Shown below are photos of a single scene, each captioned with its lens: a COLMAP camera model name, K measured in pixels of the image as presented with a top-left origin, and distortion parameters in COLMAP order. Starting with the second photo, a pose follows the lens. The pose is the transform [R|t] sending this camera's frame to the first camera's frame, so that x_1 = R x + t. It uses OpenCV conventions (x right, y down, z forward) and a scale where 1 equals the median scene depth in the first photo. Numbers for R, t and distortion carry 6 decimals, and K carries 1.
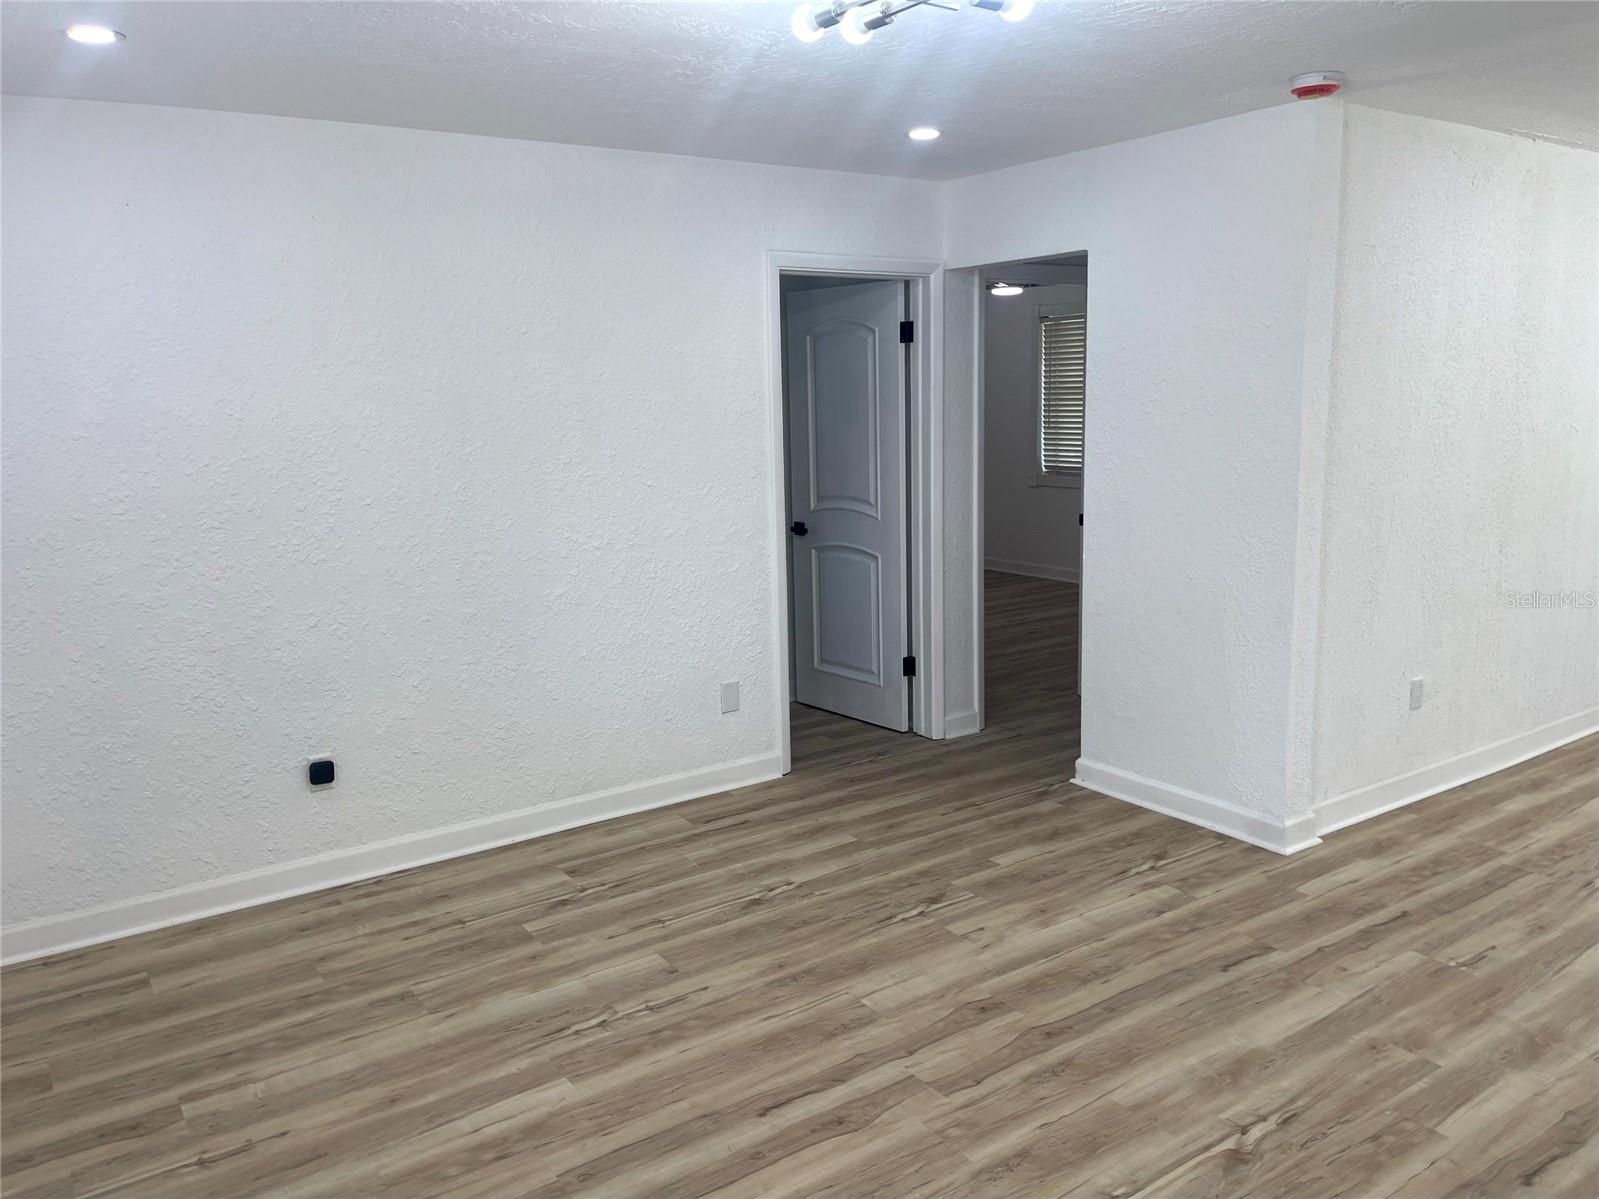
lens RADIAL K [[1210.4, 0, 798.9], [0, 1210.4, 598.4], [0, 0, 1]] dist [0.078031, -0.101924]
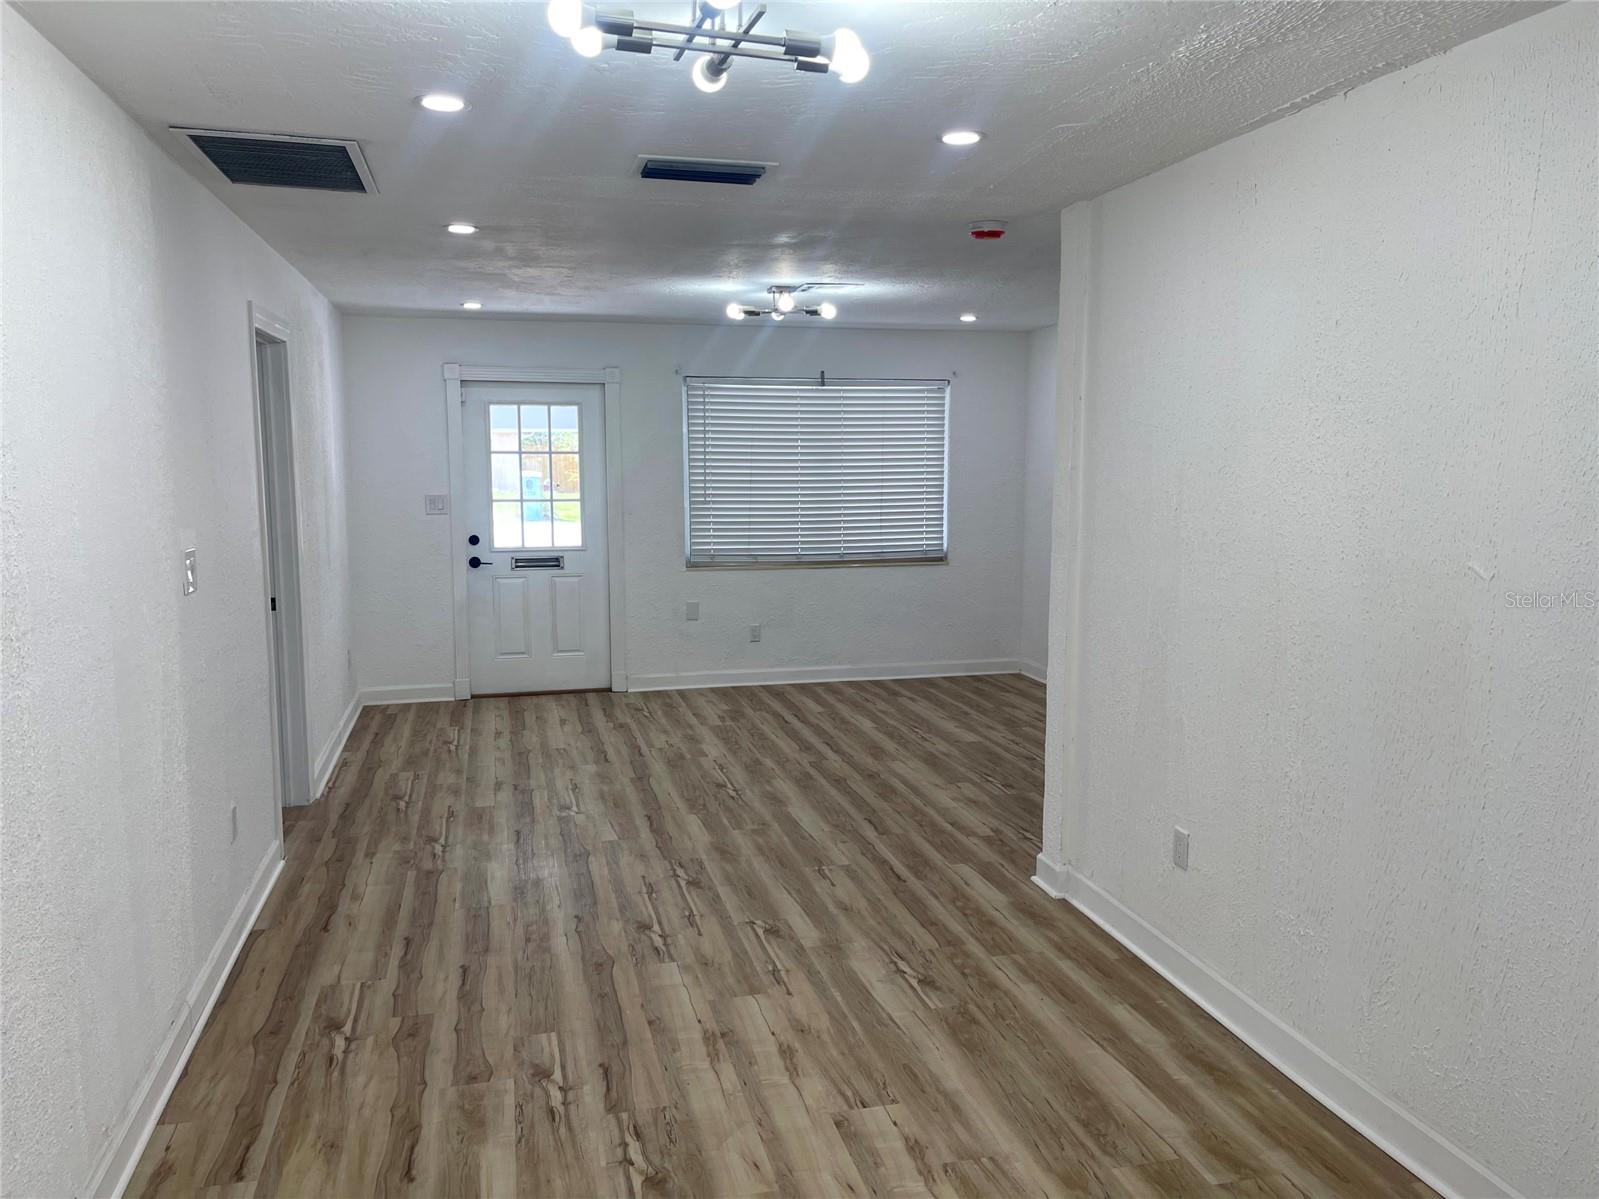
lens RADIAL K [[1210.4, 0, 804.9], [0, 1210.4, 600.0], [0, 0, 1]] dist [0.078031, -0.101924]
pose [[-0.345405, 0.137633, -0.928306, 1.599624], [-0.156418, 0.966907, 0.201556, -0.247780], [0.925326, 0.214822, -0.312446, 1.204173]]
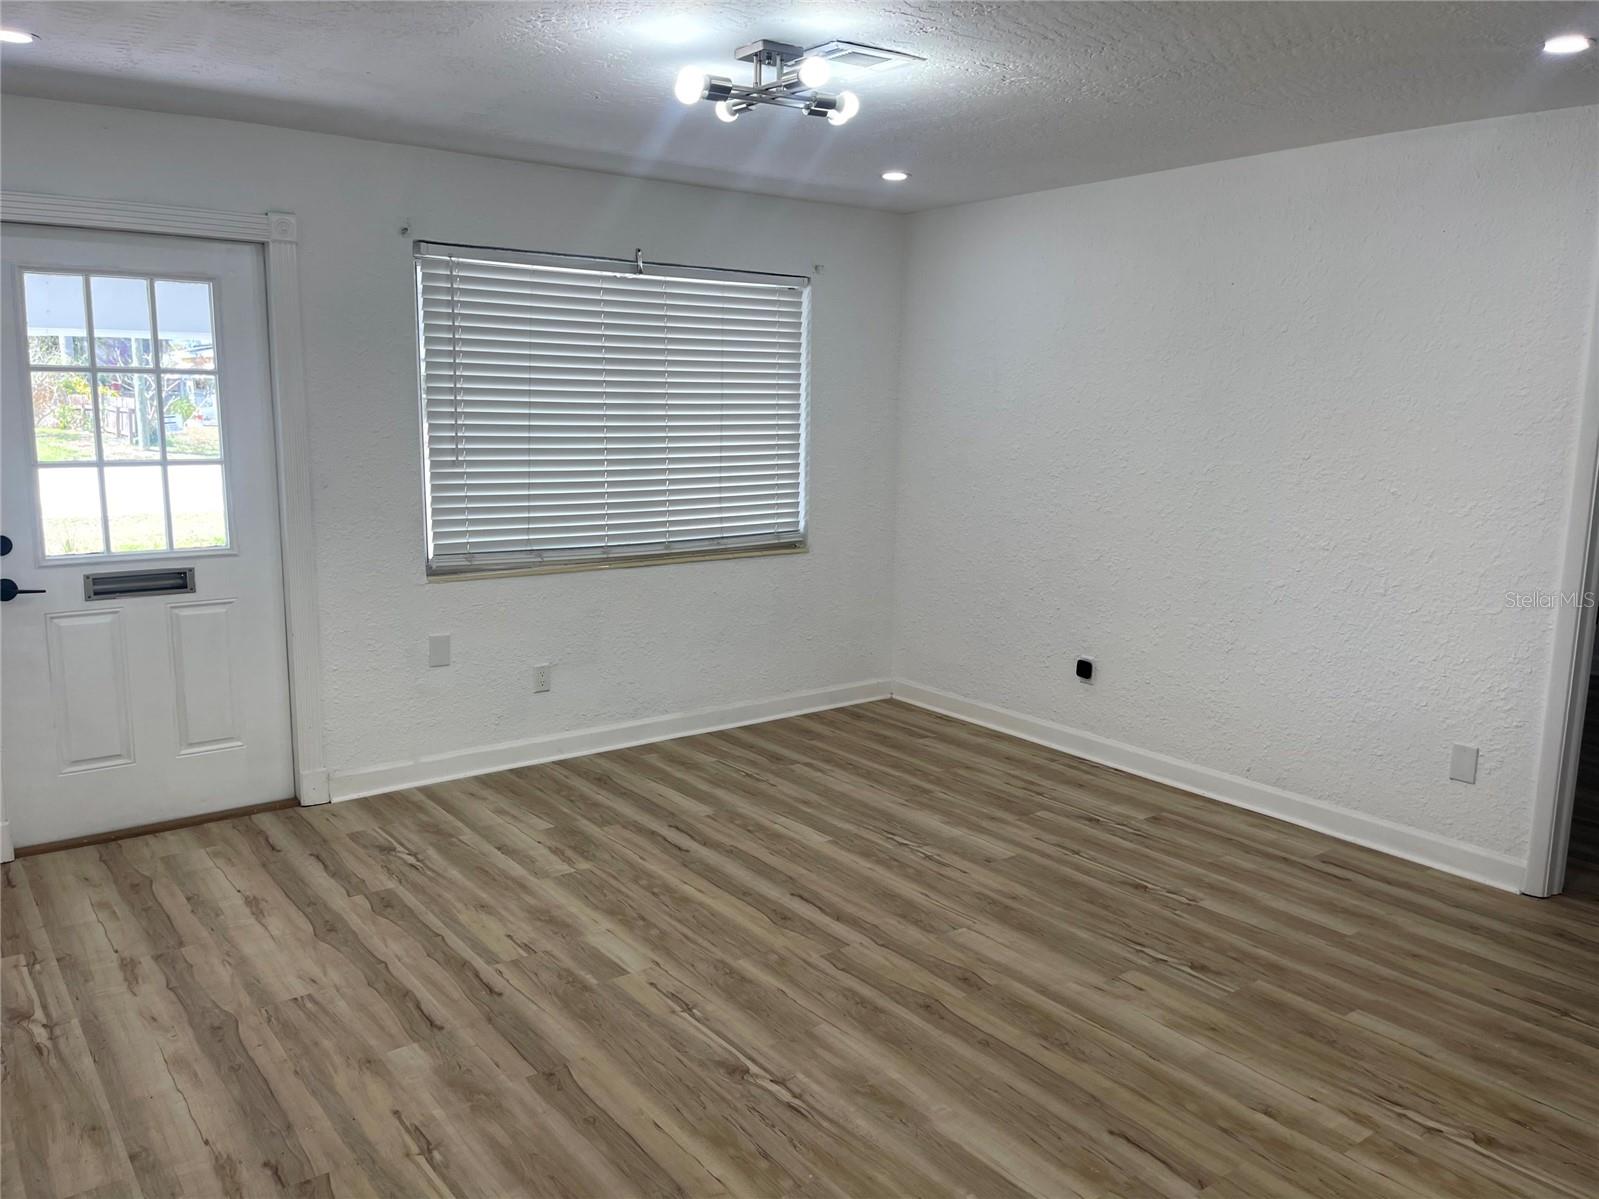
lens RADIAL K [[1210.4, 0, 804.9], [0, 1210.4, 598.1], [0, 0, 1]] dist [0.078031, -0.101924]
pose [[0.056673, 0.191907, -0.979775, 0.923079], [-0.193973, 0.964770, 0.177748, -0.114622], [0.979369, 0.179976, 0.091901, 0.595211]]
